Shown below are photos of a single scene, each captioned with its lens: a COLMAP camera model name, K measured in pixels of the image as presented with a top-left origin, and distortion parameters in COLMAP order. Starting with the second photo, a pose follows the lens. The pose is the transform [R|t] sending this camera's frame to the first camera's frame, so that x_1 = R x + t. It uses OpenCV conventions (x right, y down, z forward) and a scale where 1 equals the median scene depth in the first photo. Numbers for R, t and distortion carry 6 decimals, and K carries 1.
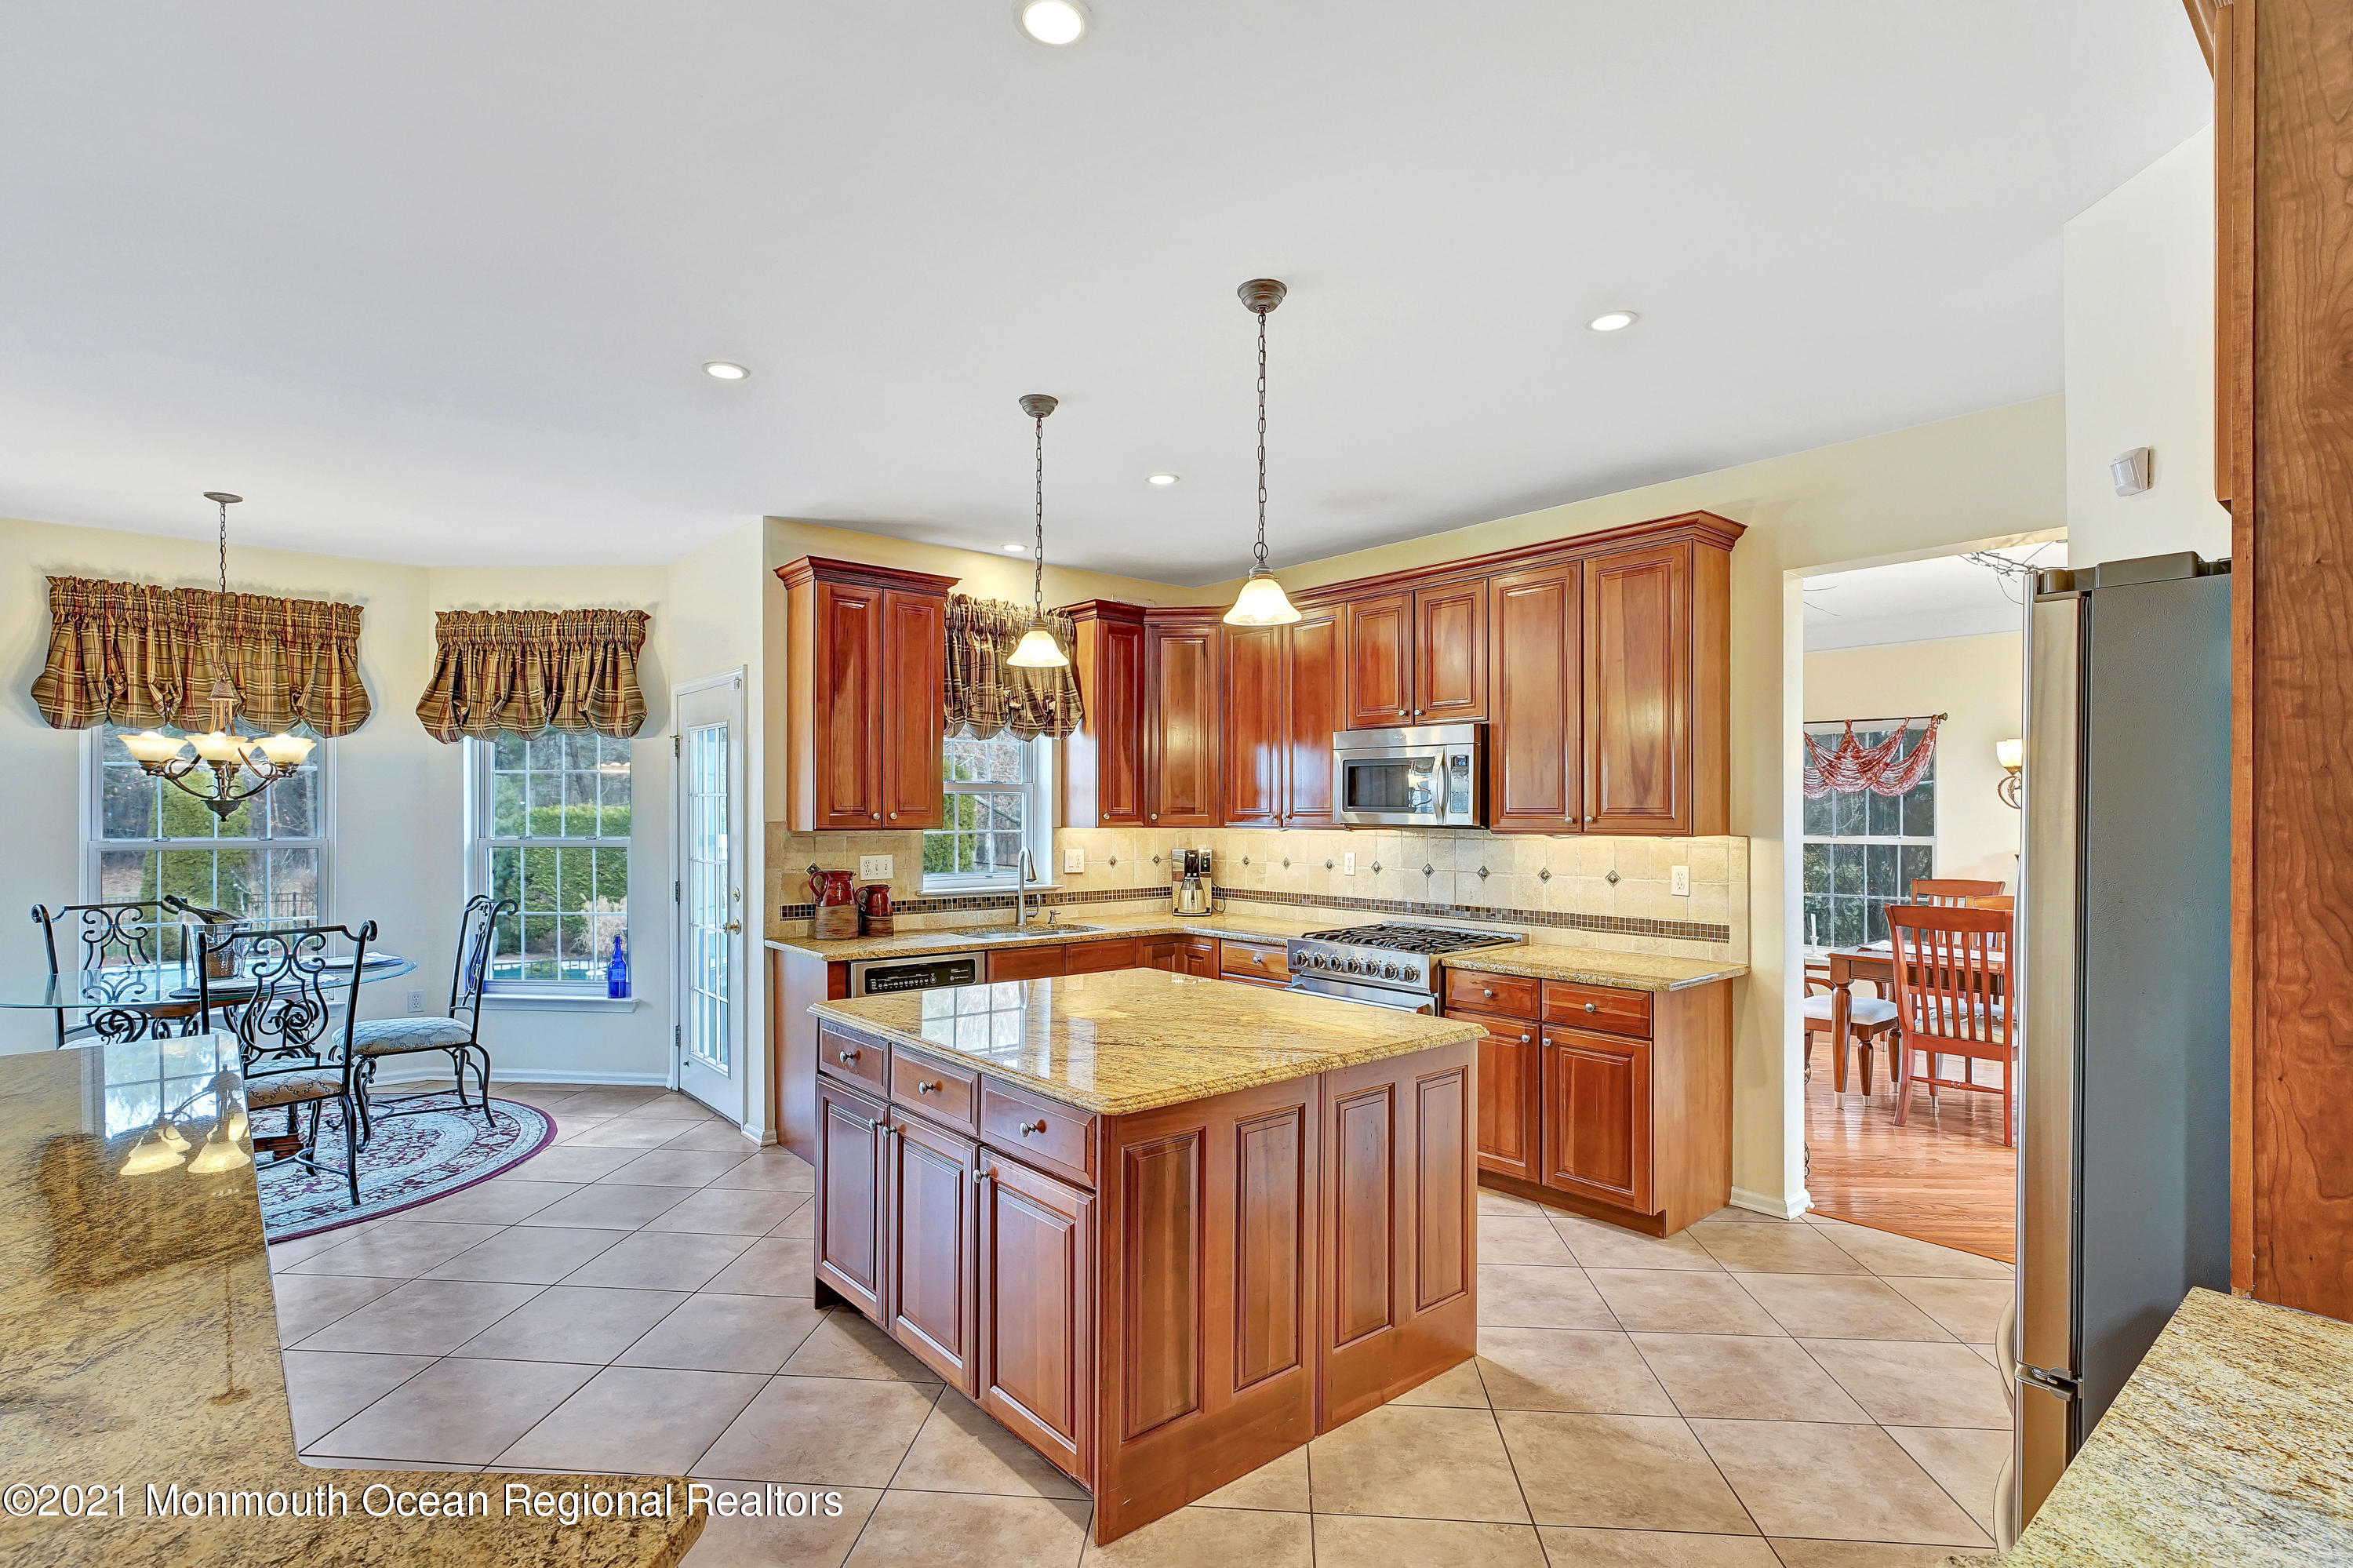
lens RADIAL K [[1060.3, 0, 1183.3], [0, 1060.3, 806.9], [0, 0, 1]] dist [-0.008143, 0.004136]
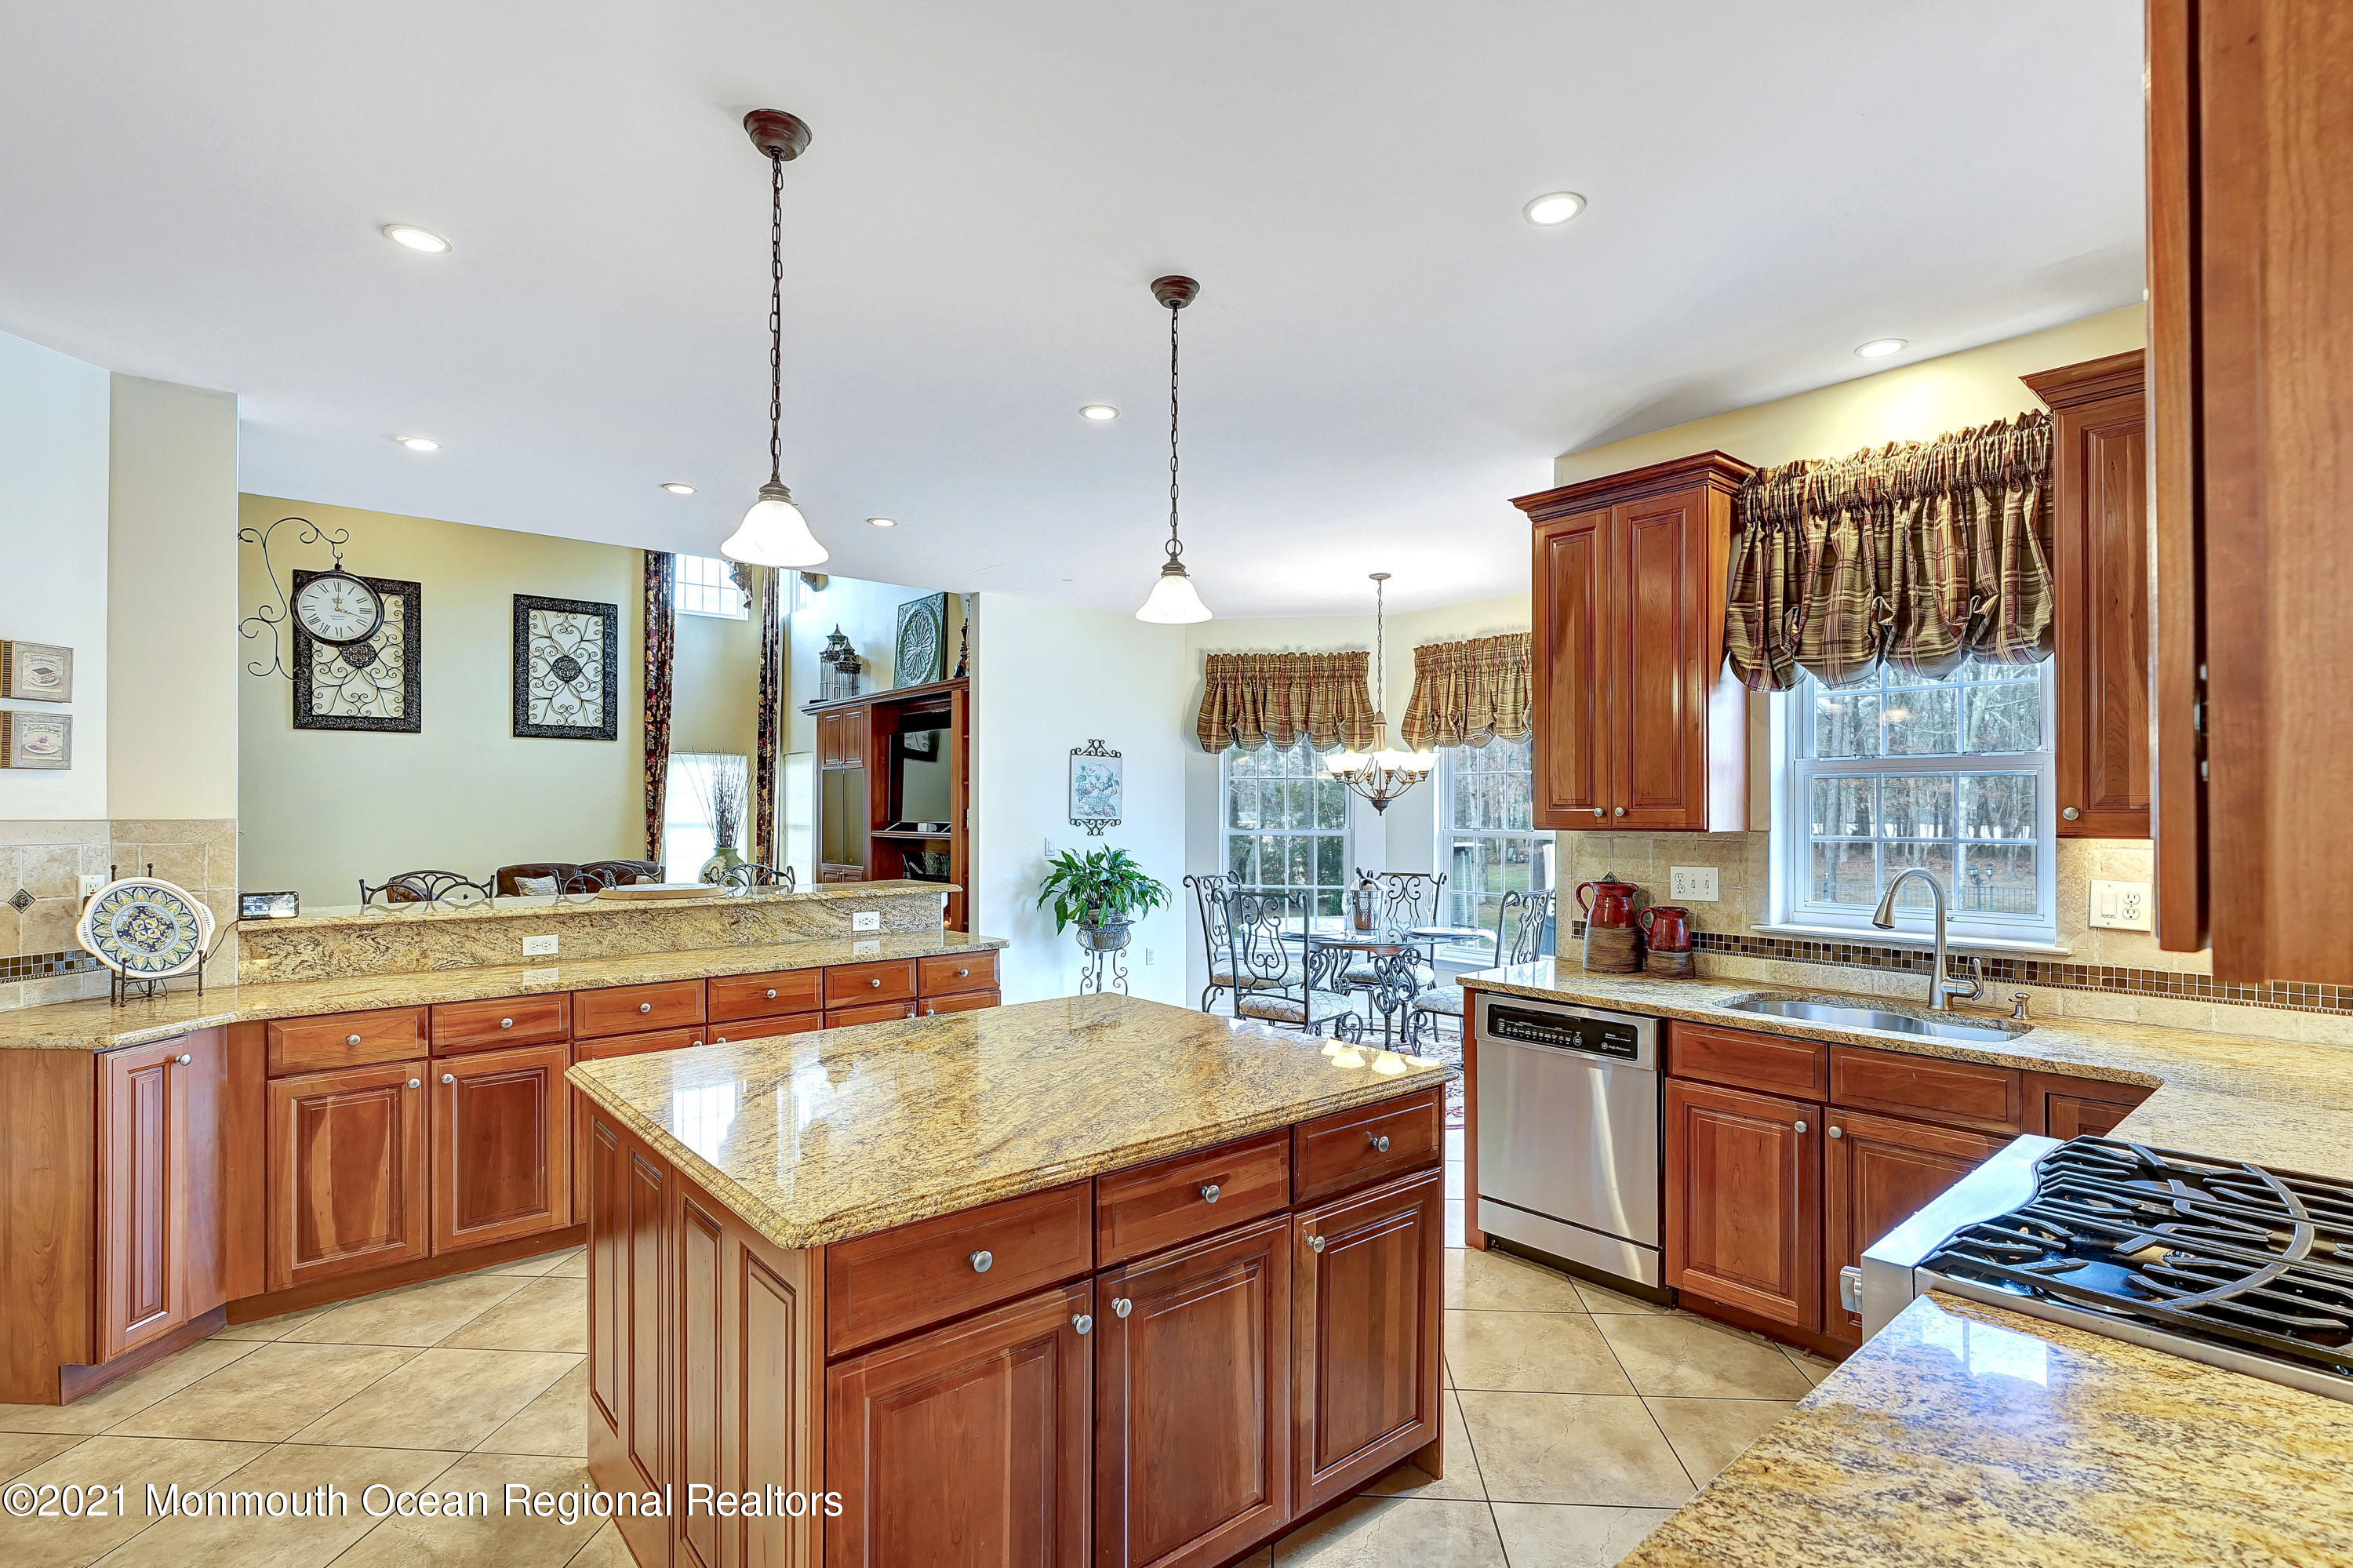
lens RADIAL K [[1060.3, 0, 1160.9], [0, 1060.3, 793.2], [0, 0, 1]] dist [-0.008143, 0.004136]
pose [[0.026367, -0.019704, -0.999458, 0.411285], [0.006463, 0.999788, -0.019540, 0.007119], [0.999631, -0.005944, 0.026489, 0.605912]]
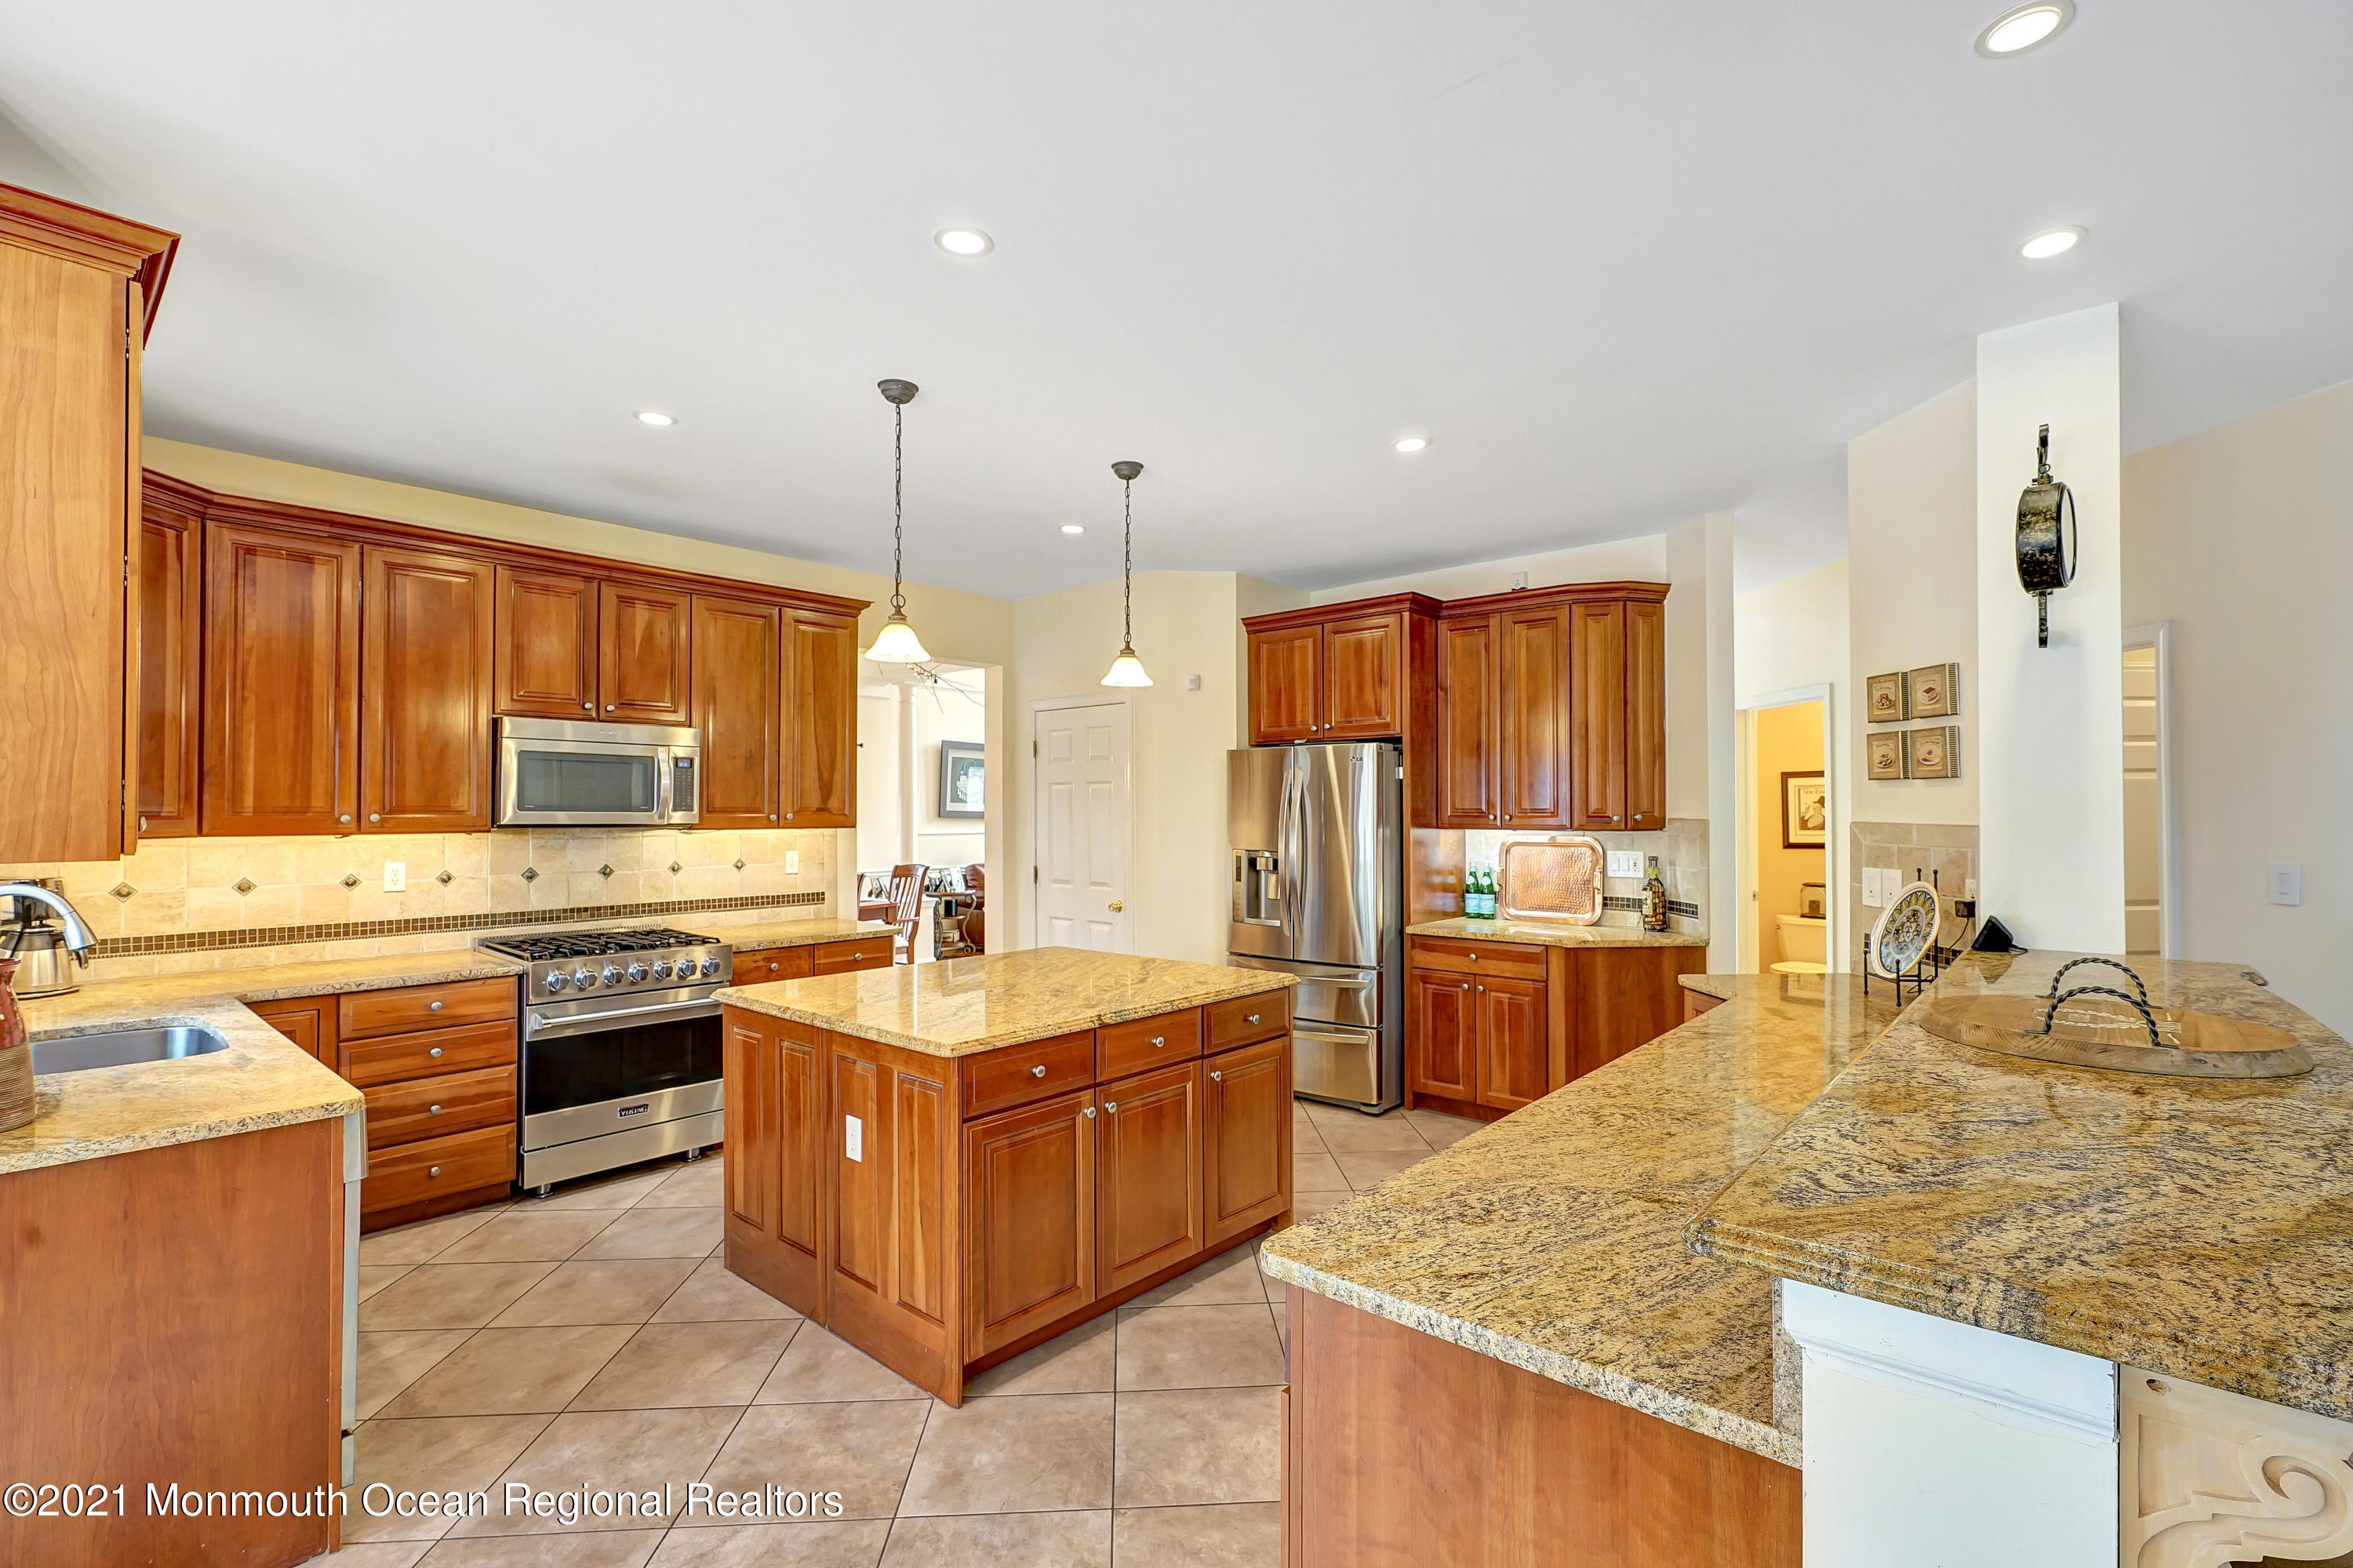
lens RADIAL K [[1060.3, 0, 1133.4], [0, 1060.3, 800.1], [0, 0, 1]] dist [-0.008143, 0.004136]
pose [[-0.116566, 0.008013, 0.993151, -0.703506], [-0.004352, 0.999954, -0.008579, 0.001135], [-0.993173, -0.005322, -0.116525, 0.566917]]
